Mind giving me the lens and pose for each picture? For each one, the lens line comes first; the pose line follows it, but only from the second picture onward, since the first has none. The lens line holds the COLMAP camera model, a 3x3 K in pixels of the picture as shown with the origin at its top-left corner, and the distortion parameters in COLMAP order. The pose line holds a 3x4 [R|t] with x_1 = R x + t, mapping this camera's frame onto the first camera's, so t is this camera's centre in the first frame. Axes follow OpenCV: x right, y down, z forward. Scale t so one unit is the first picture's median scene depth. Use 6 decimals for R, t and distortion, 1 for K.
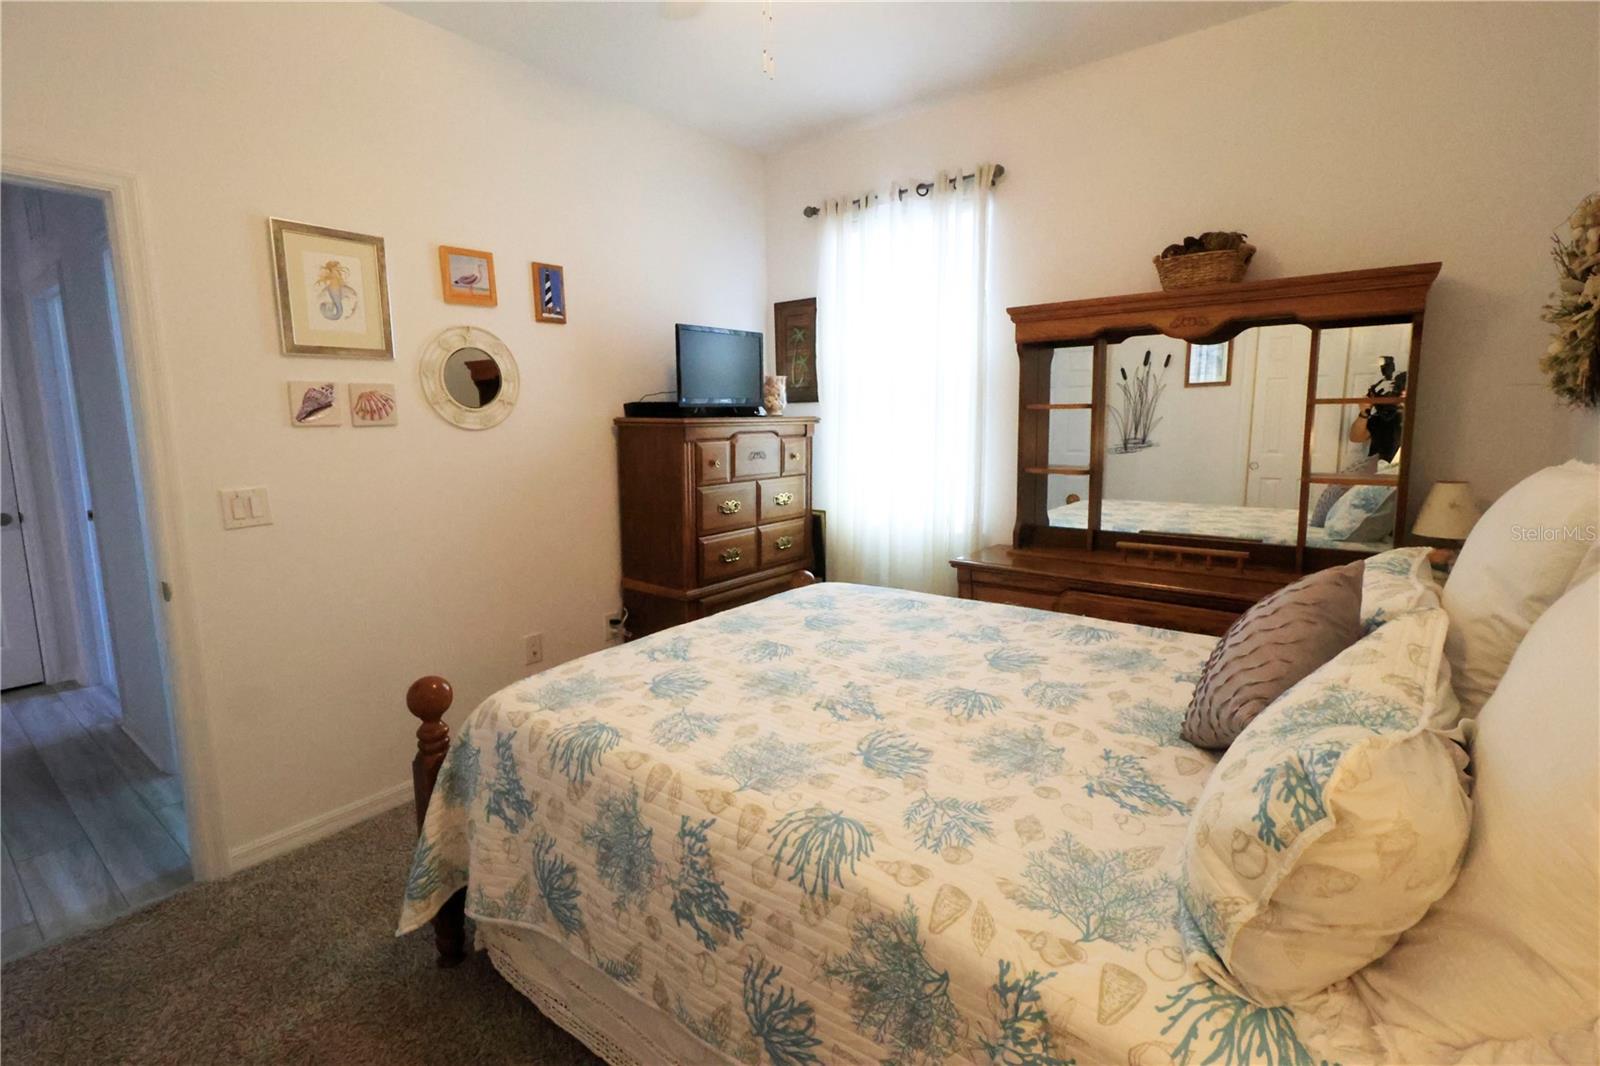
lens RADIAL K [[741.7, 0, 784.5], [0, 741.7, 527.3], [0, 0, 1]] dist [0.005181, -0.001812]
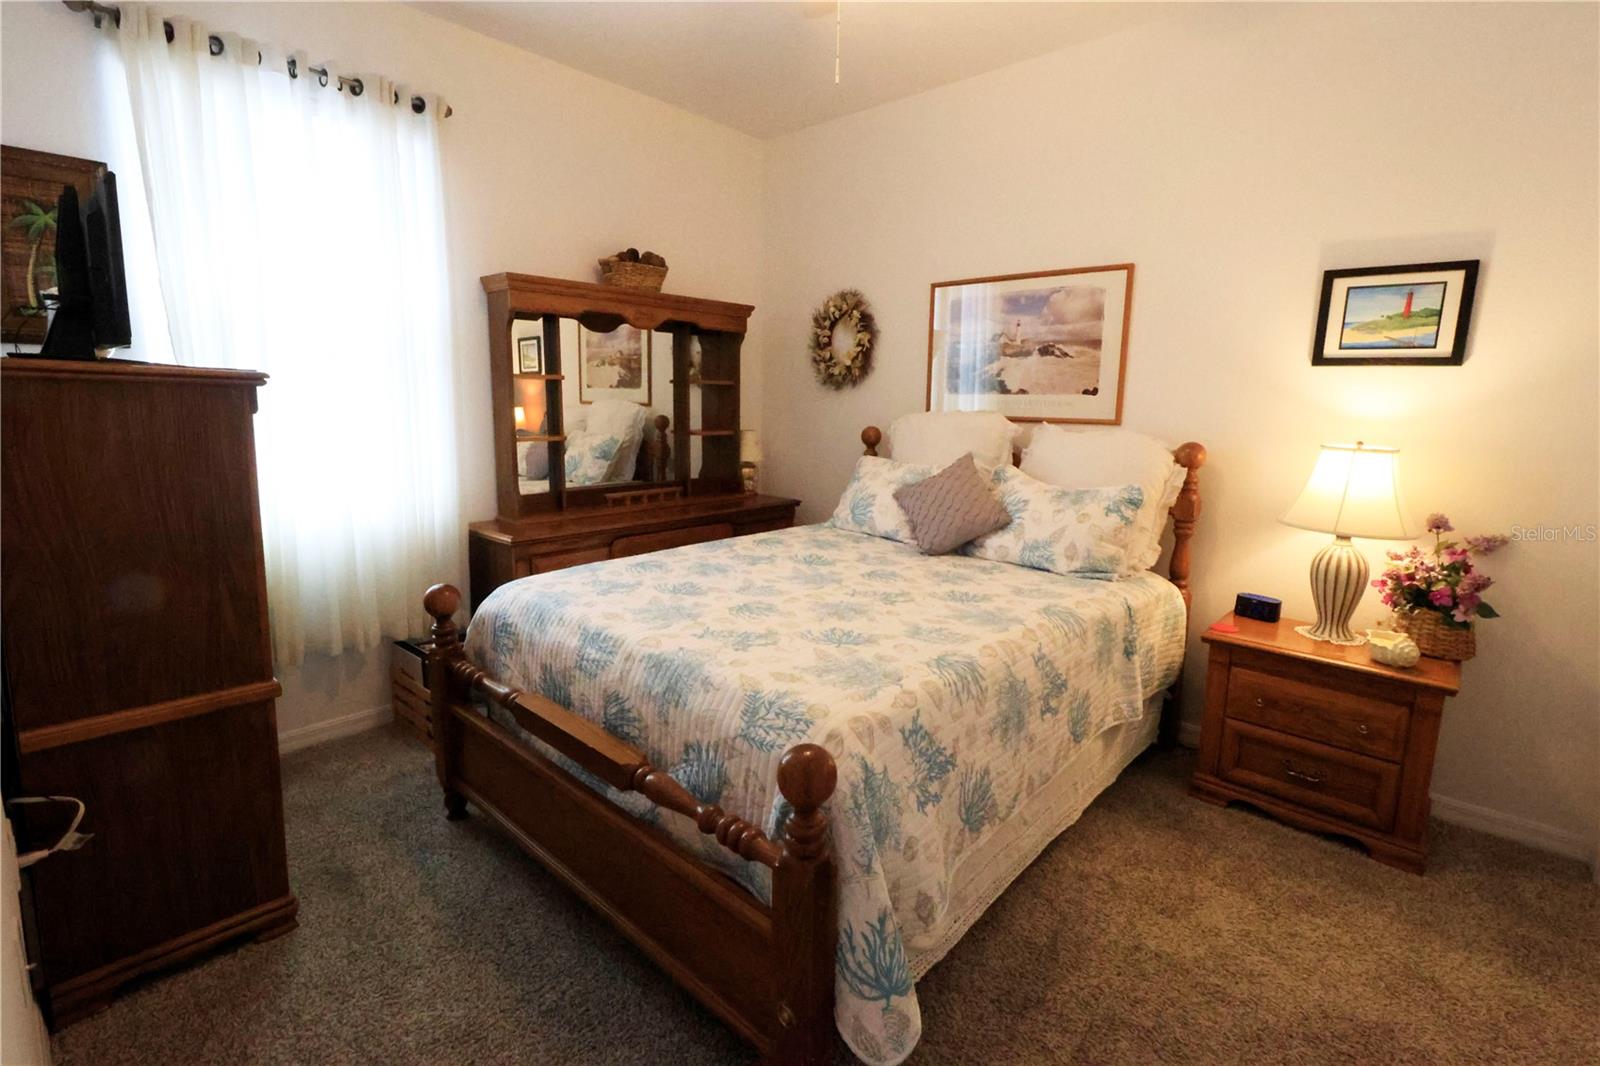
lens RADIAL K [[741.7, 0, 797.5], [0, 741.7, 532.0], [0, 0, 1]] dist [0.005181, -0.001812]
pose [[0.056871, -0.168751, 0.984017, -1.274083], [0.123453, 0.979236, 0.160796, -0.122998], [-0.990719, 0.112335, 0.076523, 1.054319]]
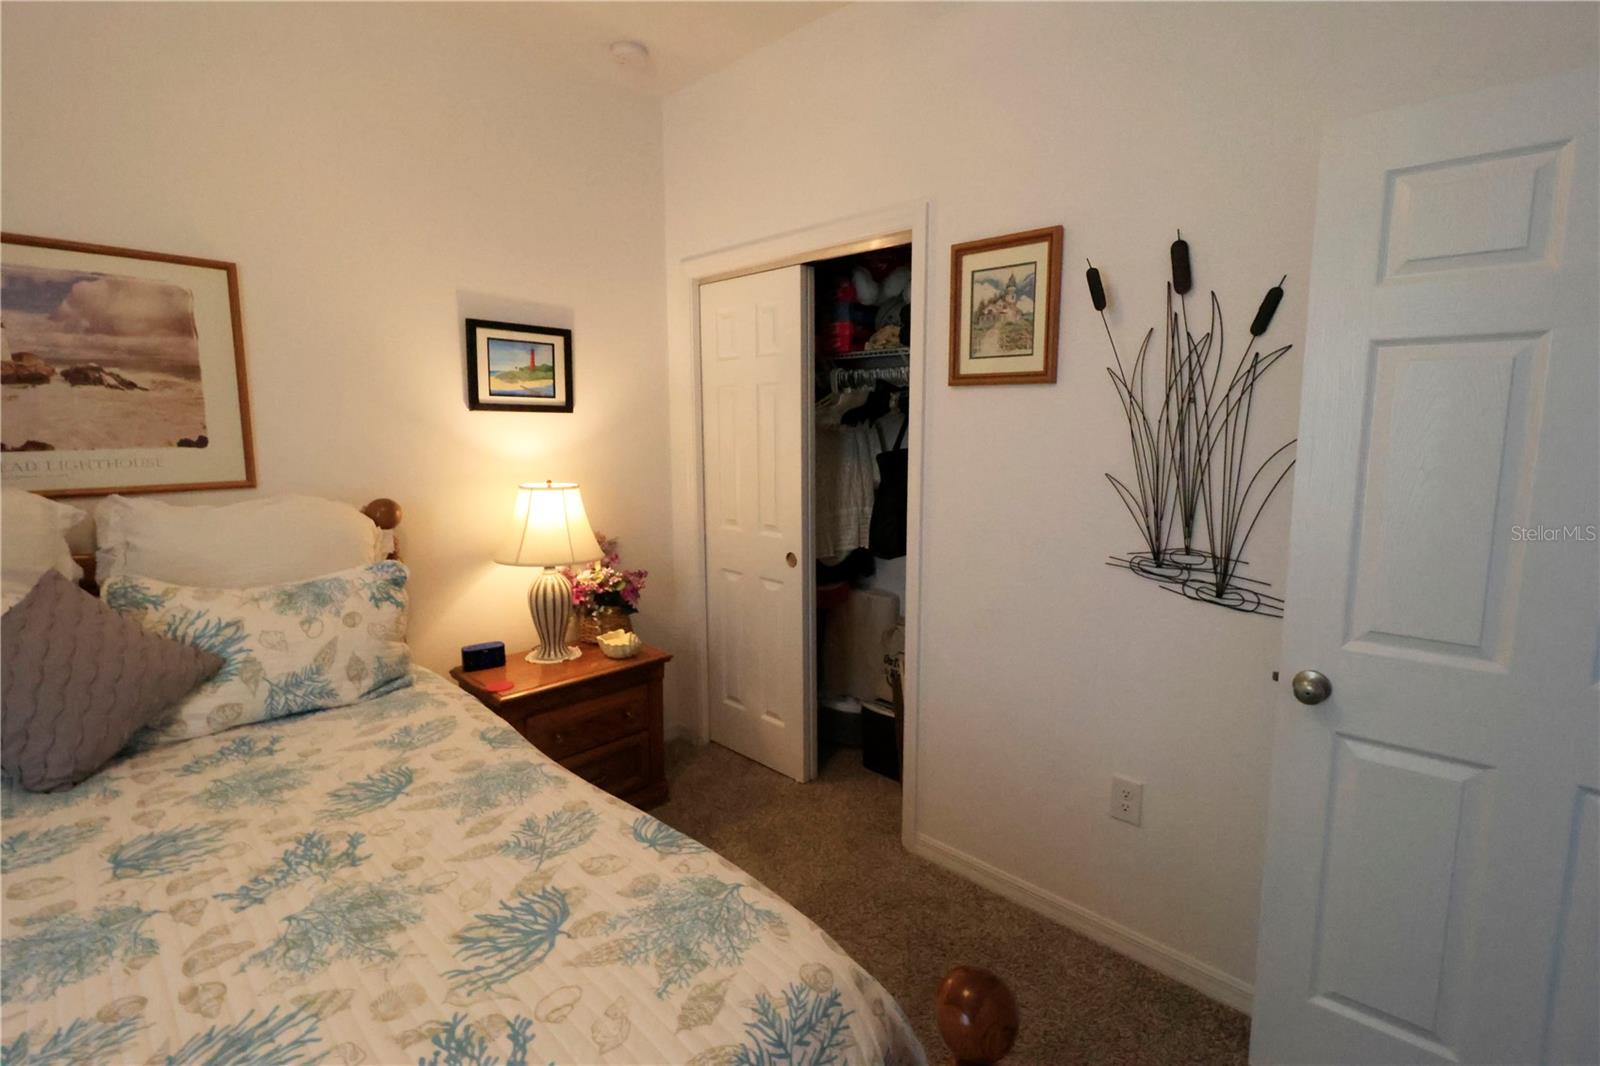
lens RADIAL K [[741.7, 0, 812.4], [0, 741.7, 524.0], [0, 0, 1]] dist [0.005181, -0.001812]
pose [[-0.998021, 0.000015, 0.062878, -0.450111], [0.017578, 0.960197, 0.278771, -0.274074], [-0.060371, 0.279324, -0.958297, 1.591596]]
